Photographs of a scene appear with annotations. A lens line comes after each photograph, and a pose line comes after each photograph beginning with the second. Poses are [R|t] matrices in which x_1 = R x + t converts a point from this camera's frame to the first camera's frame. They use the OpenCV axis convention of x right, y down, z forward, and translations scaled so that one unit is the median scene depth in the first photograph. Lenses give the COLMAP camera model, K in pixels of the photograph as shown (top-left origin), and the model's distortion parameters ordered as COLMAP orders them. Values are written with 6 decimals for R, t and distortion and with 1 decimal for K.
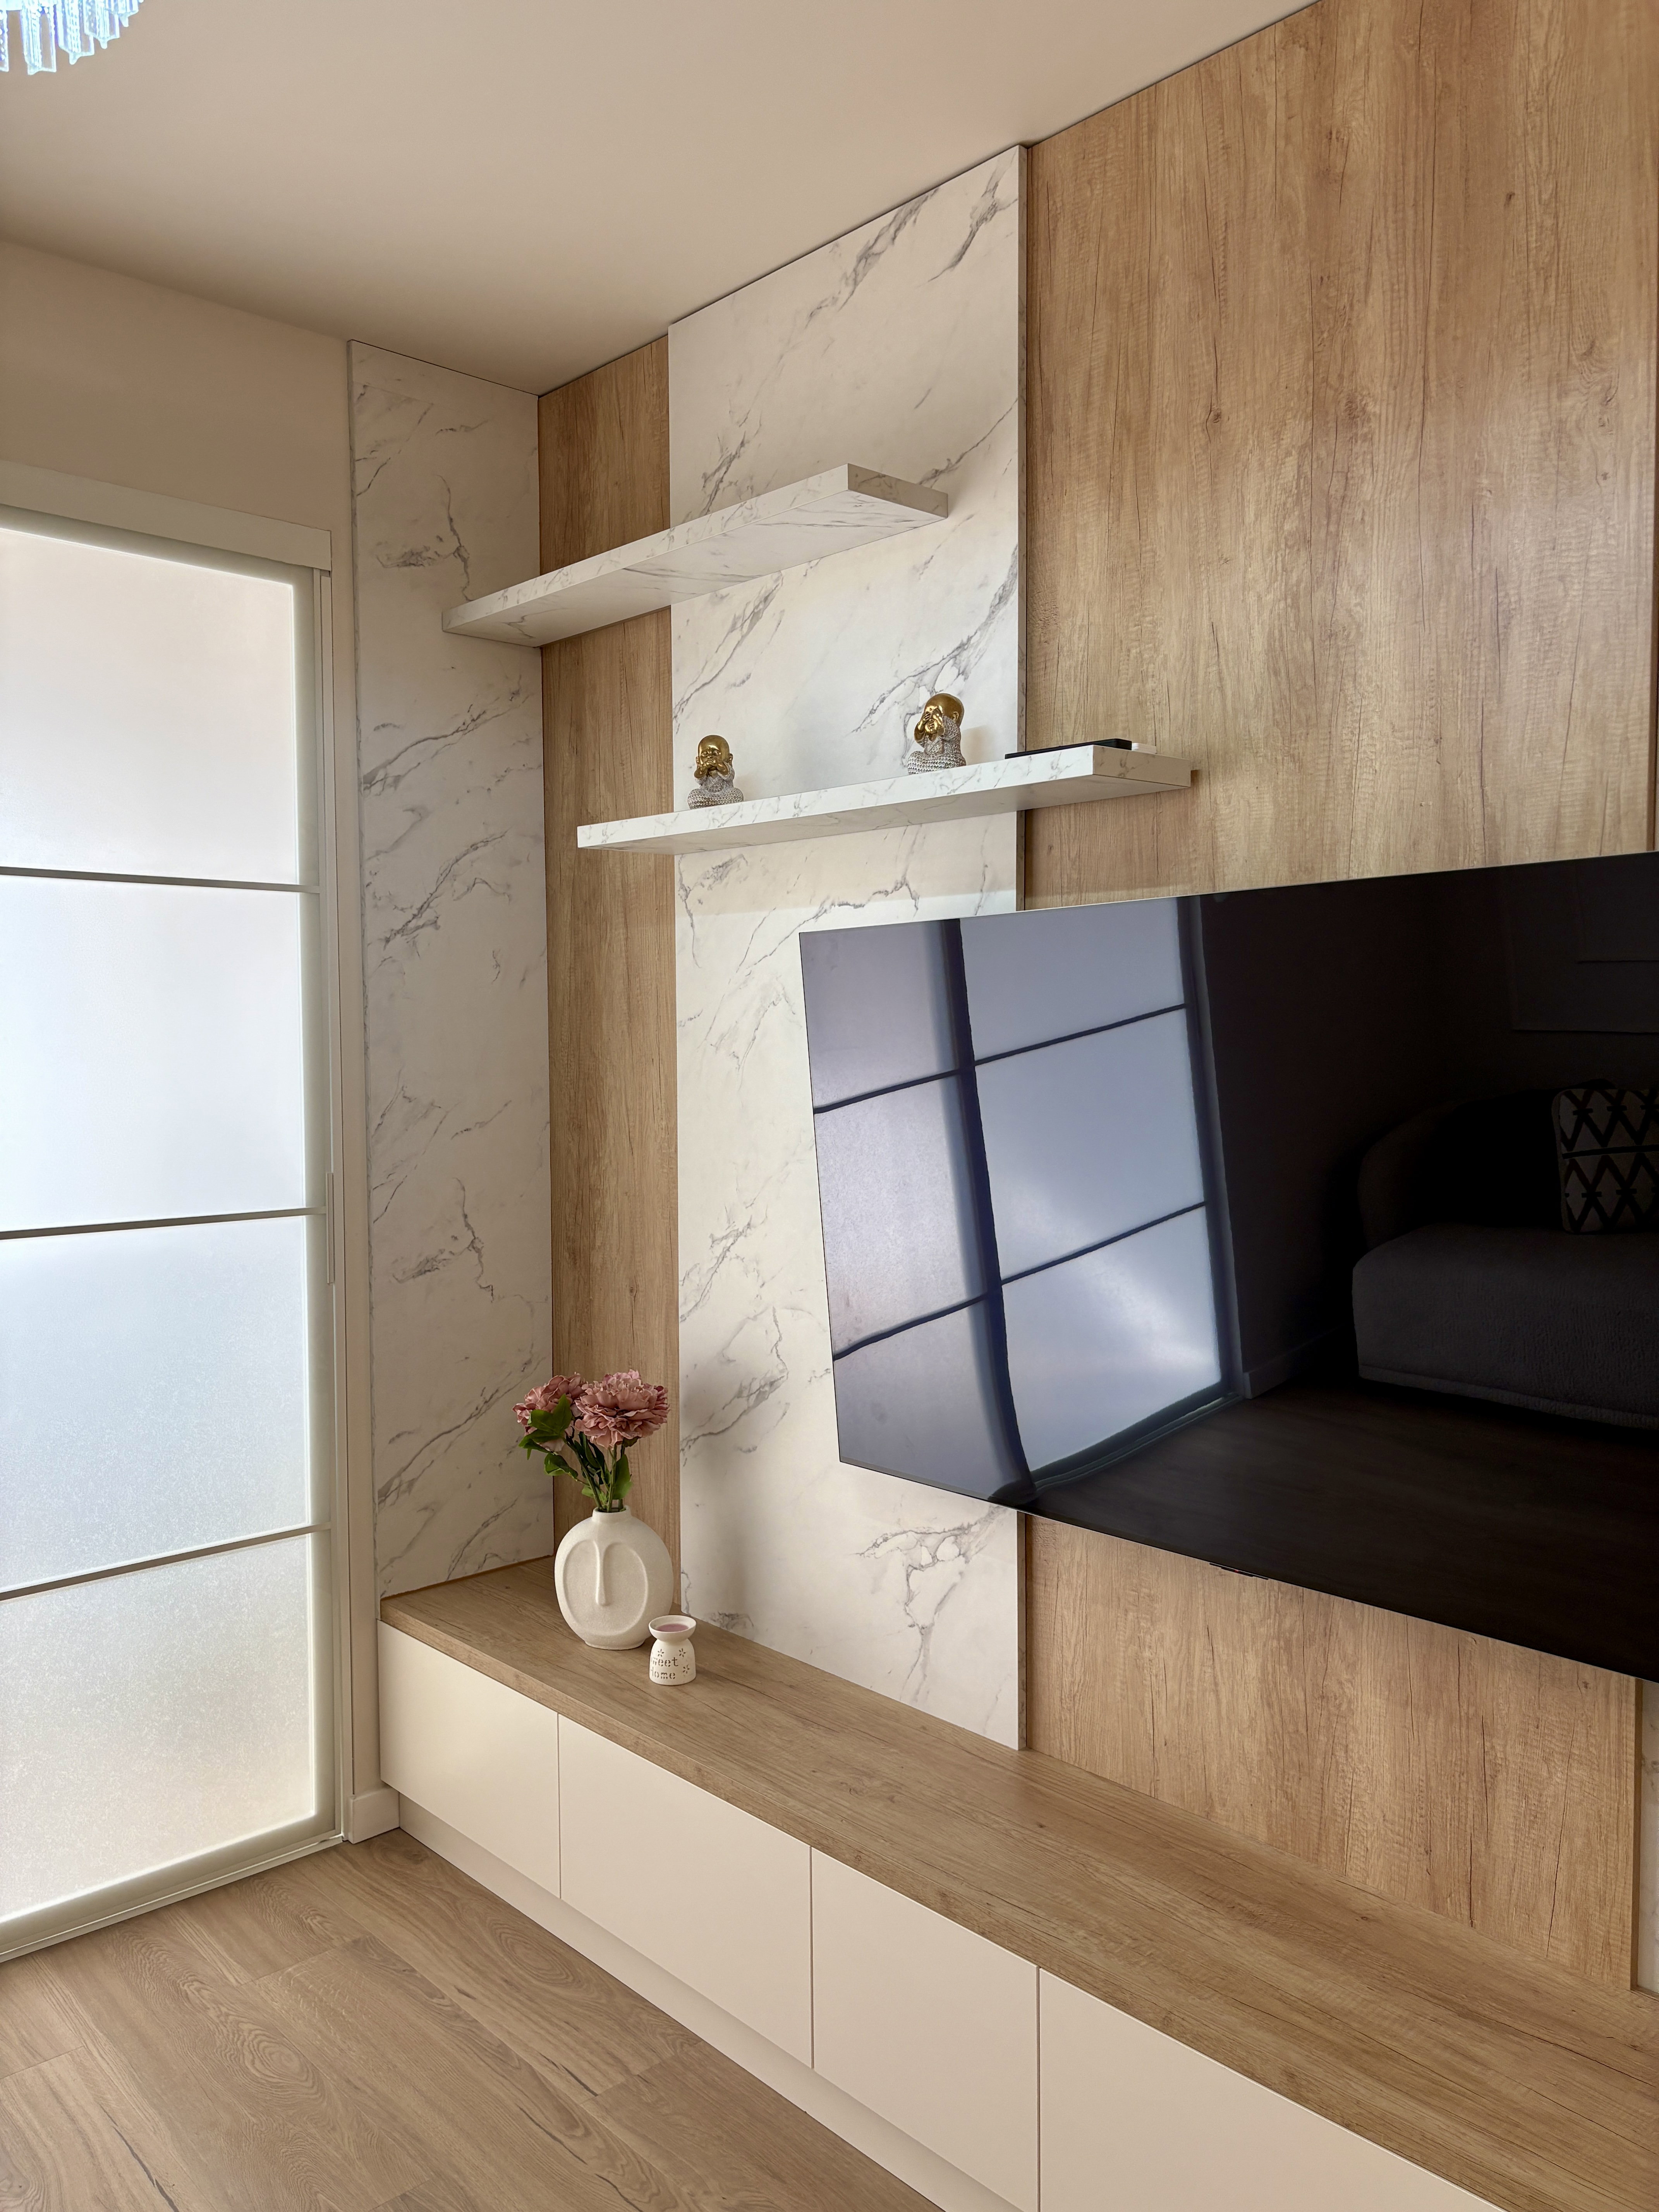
lens RADIAL K [[1654.6, 0, 829.5], [0, 1654.6, 1106.0], [0, 0, 1]] dist [0.040545, -0.042653]
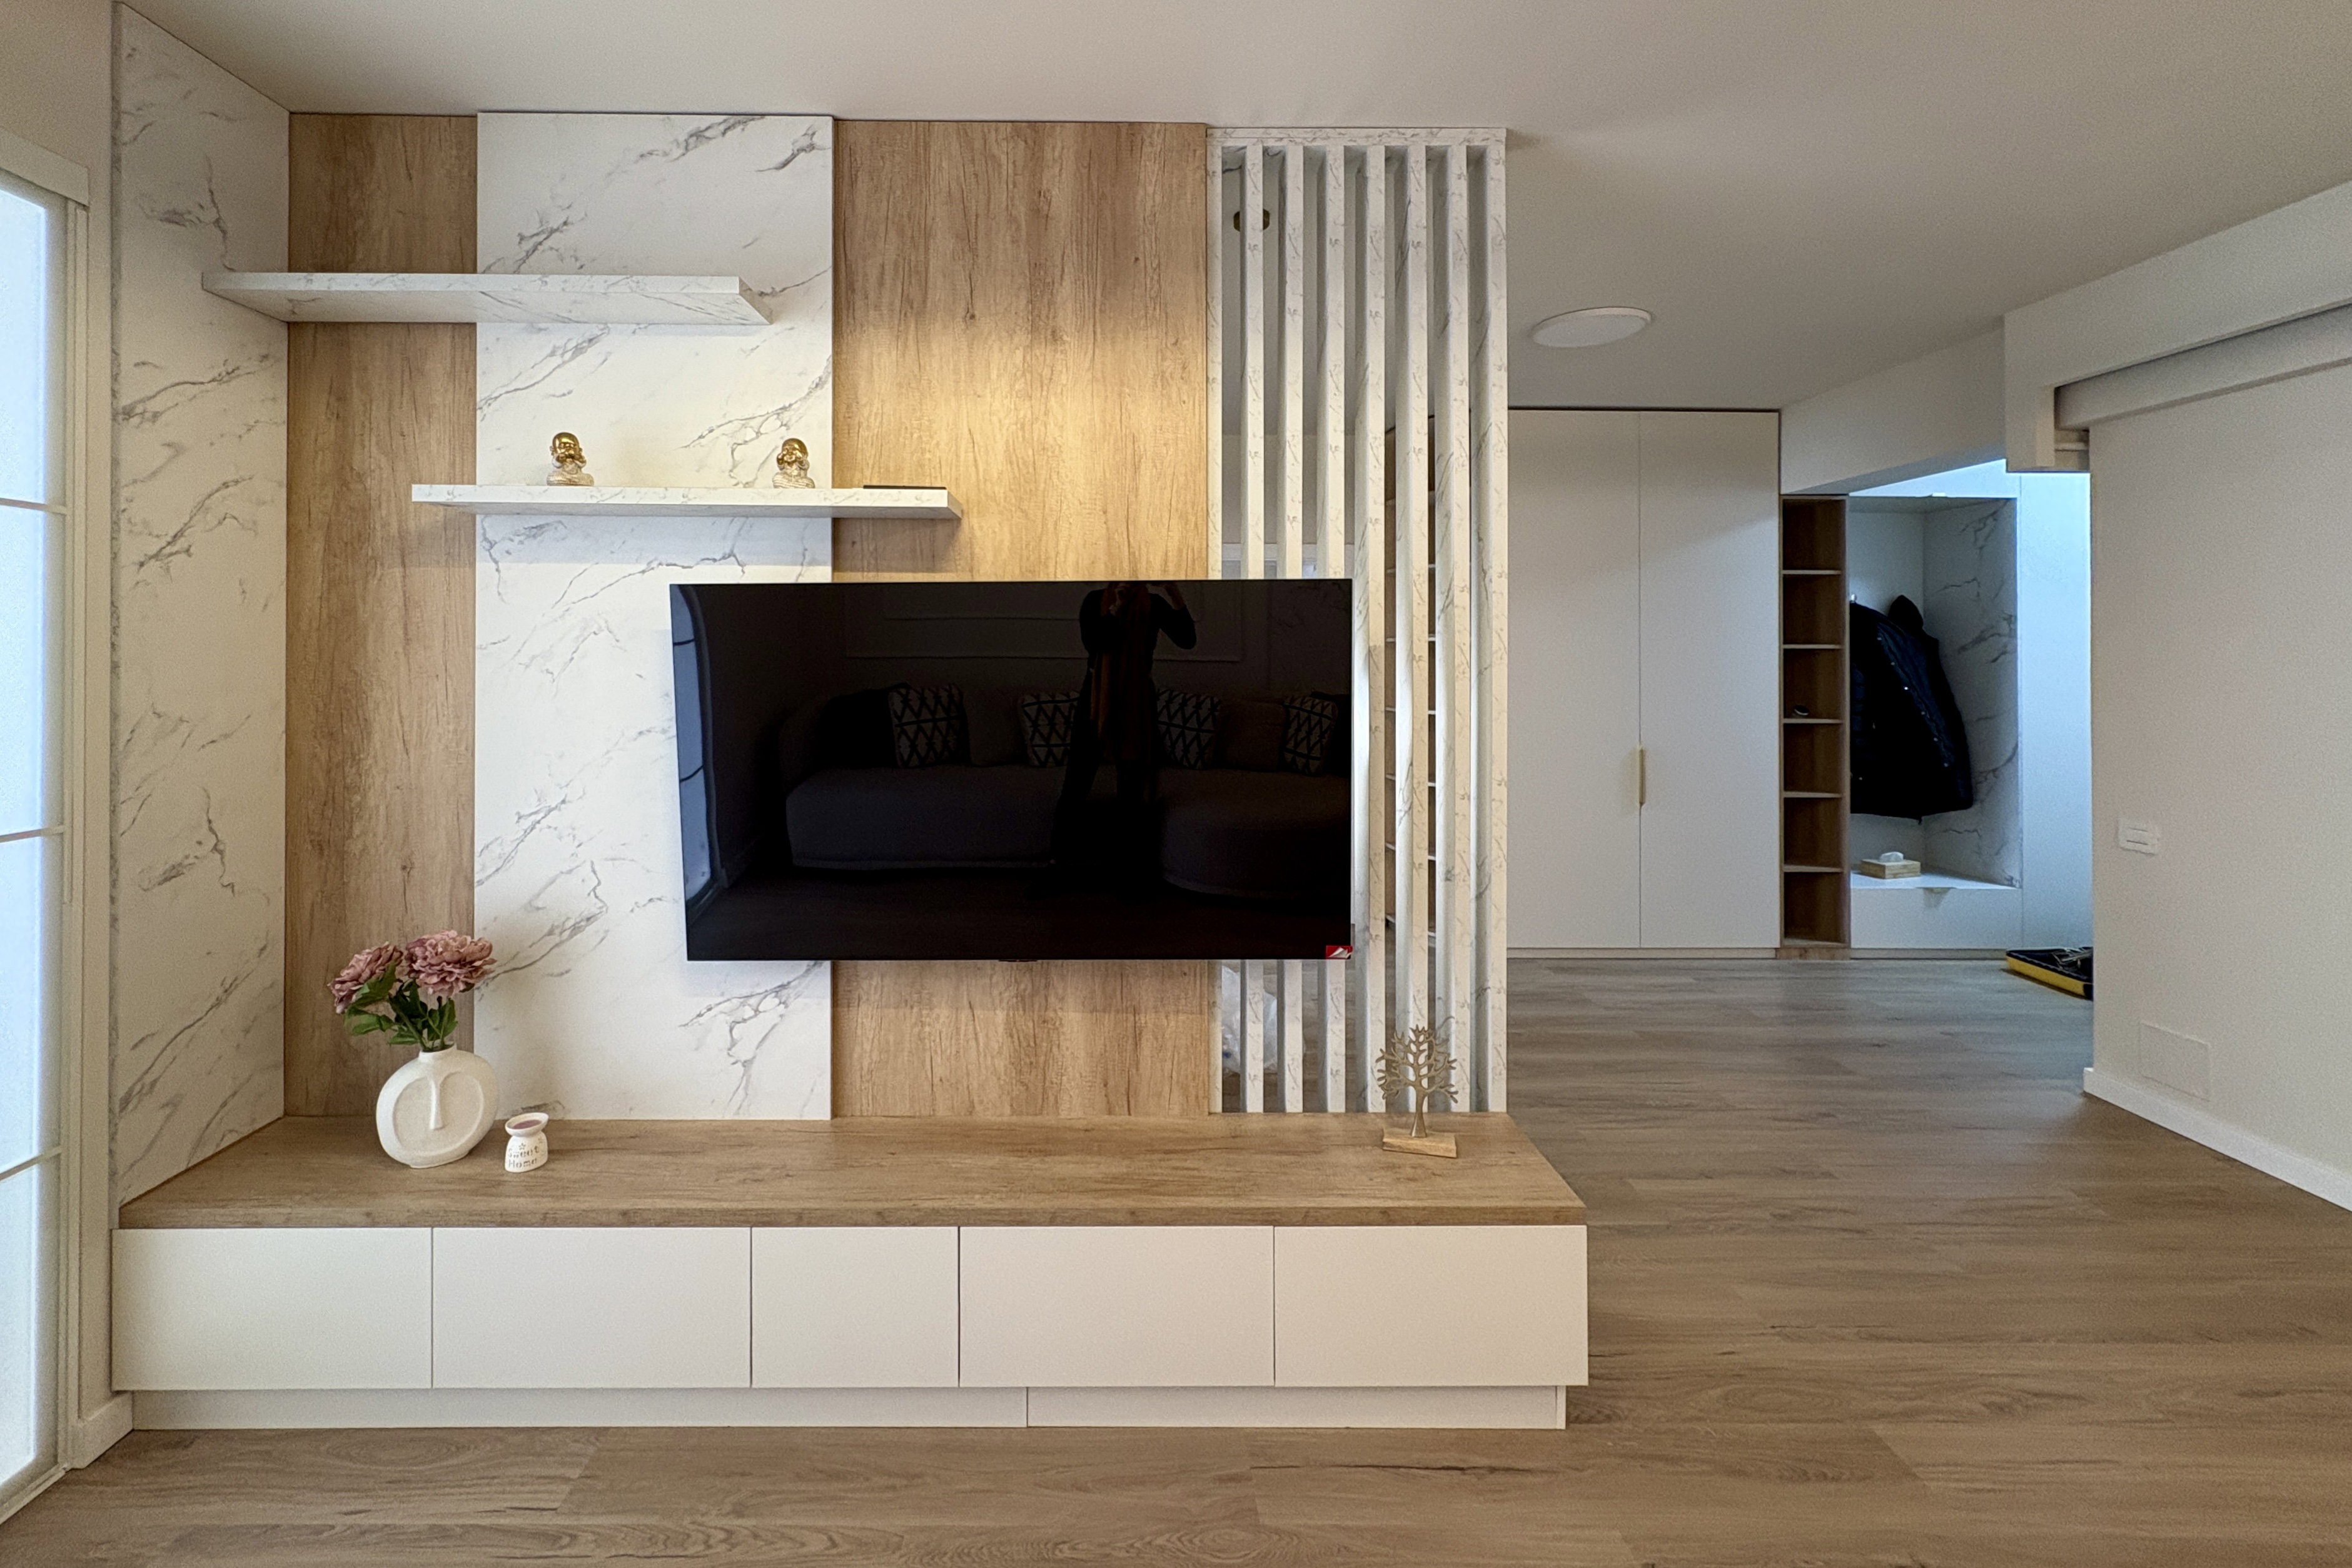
lens RADIAL K [[1005.6, 0, 1107.5], [0, 1005.6, 643.5], [0, 0, 1]] dist [-0.001843, 0.000166]
pose [[0.675781, 0.016910, 0.736908, -0.356860], [0.025383, 0.998610, -0.046193, -0.005281], [-0.736665, 0.049921, 0.674413, 0.136376]]
